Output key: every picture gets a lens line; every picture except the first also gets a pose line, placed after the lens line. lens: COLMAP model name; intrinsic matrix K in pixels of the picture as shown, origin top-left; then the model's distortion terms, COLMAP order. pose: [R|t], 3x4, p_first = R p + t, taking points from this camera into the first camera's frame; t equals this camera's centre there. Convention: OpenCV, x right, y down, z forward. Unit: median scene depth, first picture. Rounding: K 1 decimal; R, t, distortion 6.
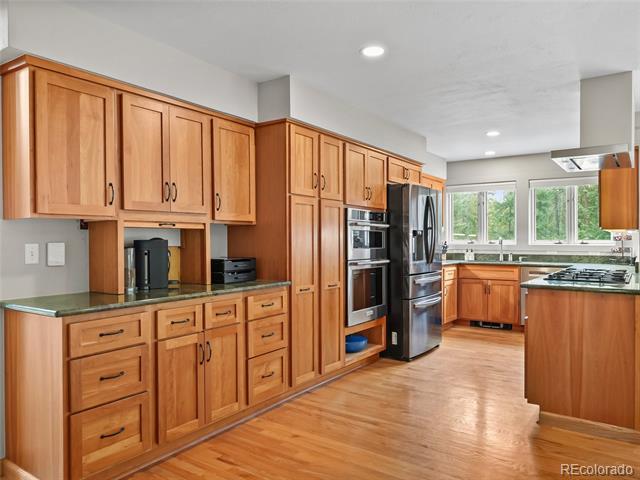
lens RADIAL K [[469.6, 0, 320.1], [0, 469.6, 239.8], [0, 0, 1]] dist [0.008610, -0.000097]
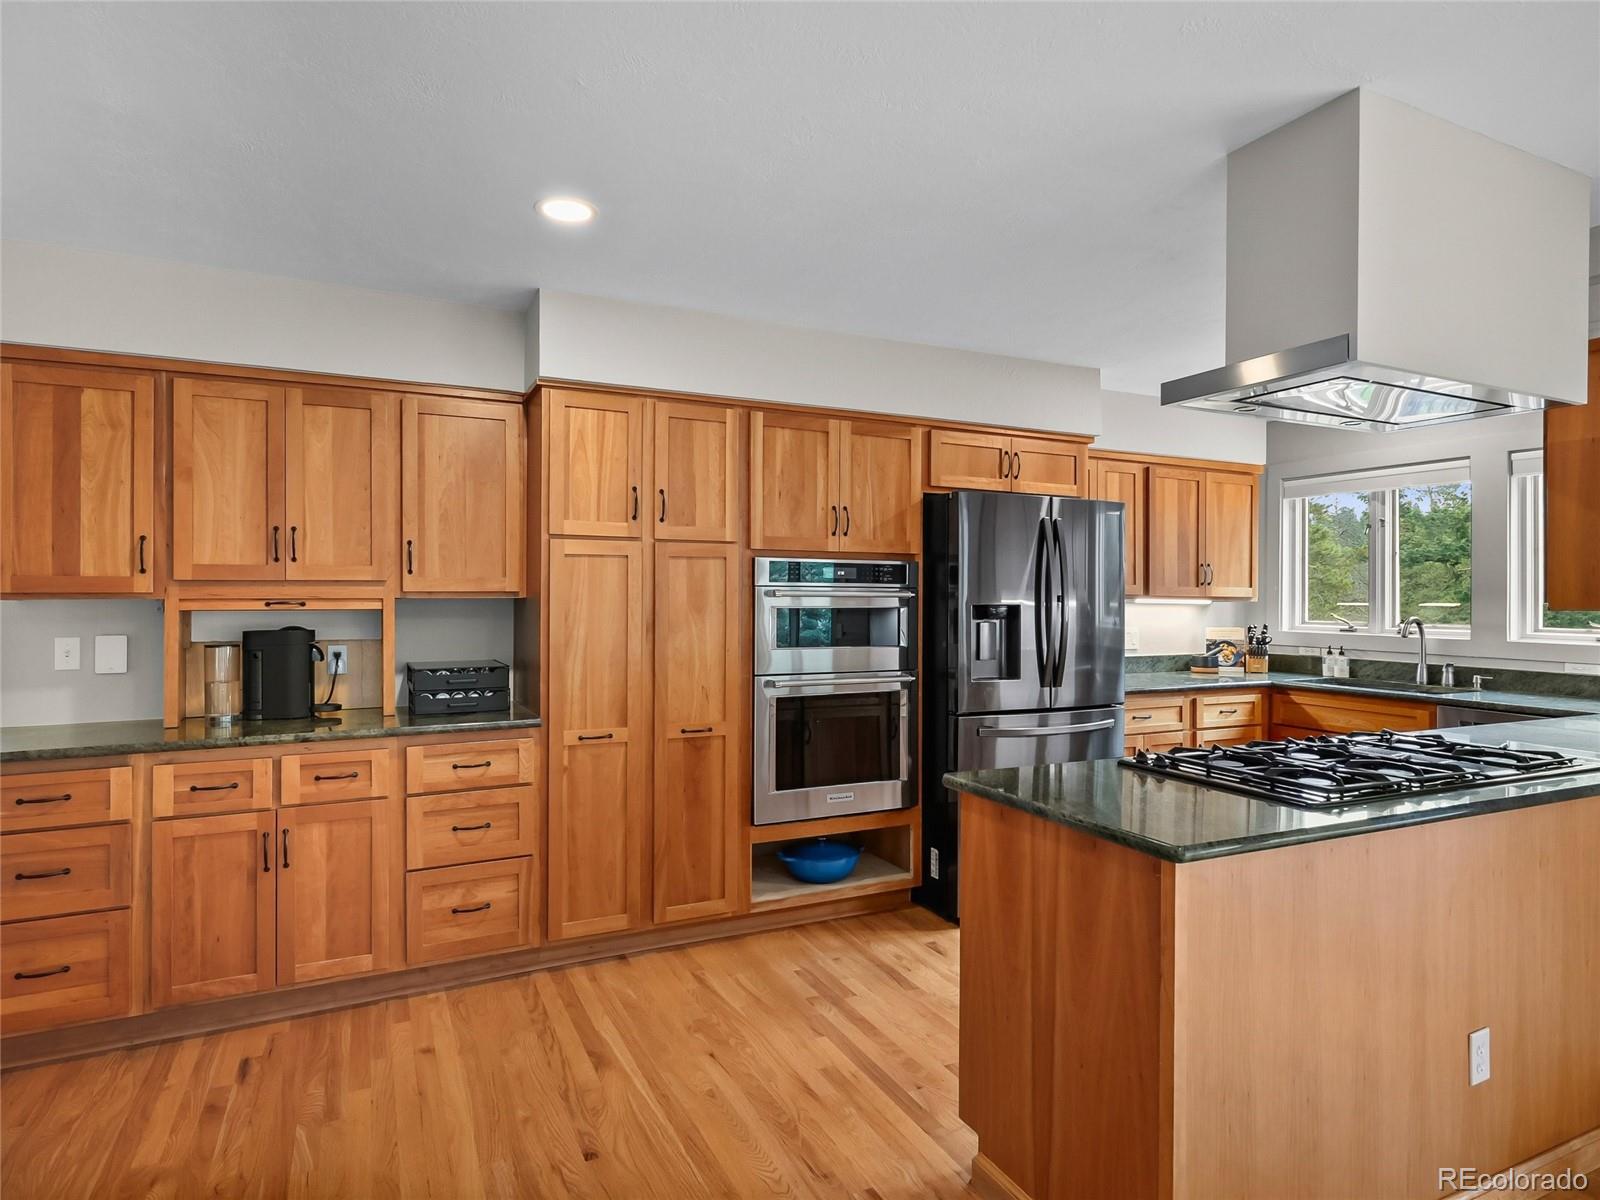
lens RADIAL K [[909.5, 0, 809.7], [0, 909.5, 591.1], [0, 0, 1]] dist [0.015774, -0.003639]
pose [[0.869123, 0.001961, -0.494592, 0.562625], [-0.004711, 0.999980, -0.004313, -0.034708], [0.494574, 0.006079, 0.869114, 0.289931]]
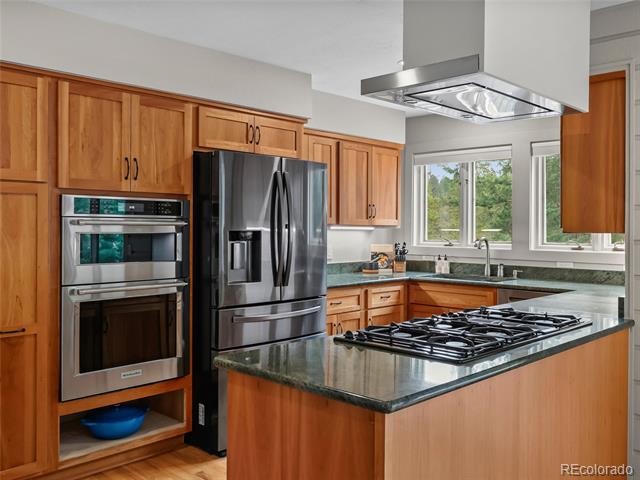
lens RADIAL K [[594.4, 0, 321.9], [0, 594.4, 225.2], [0, 0, 1]] dist [-0.002679, 0.000000]
pose [[0.985740, 0.004257, -0.168221, 0.524768], [-0.004469, 0.999990, -0.000881, -0.033300], [0.168216, 0.001620, 0.985749, 0.354076]]
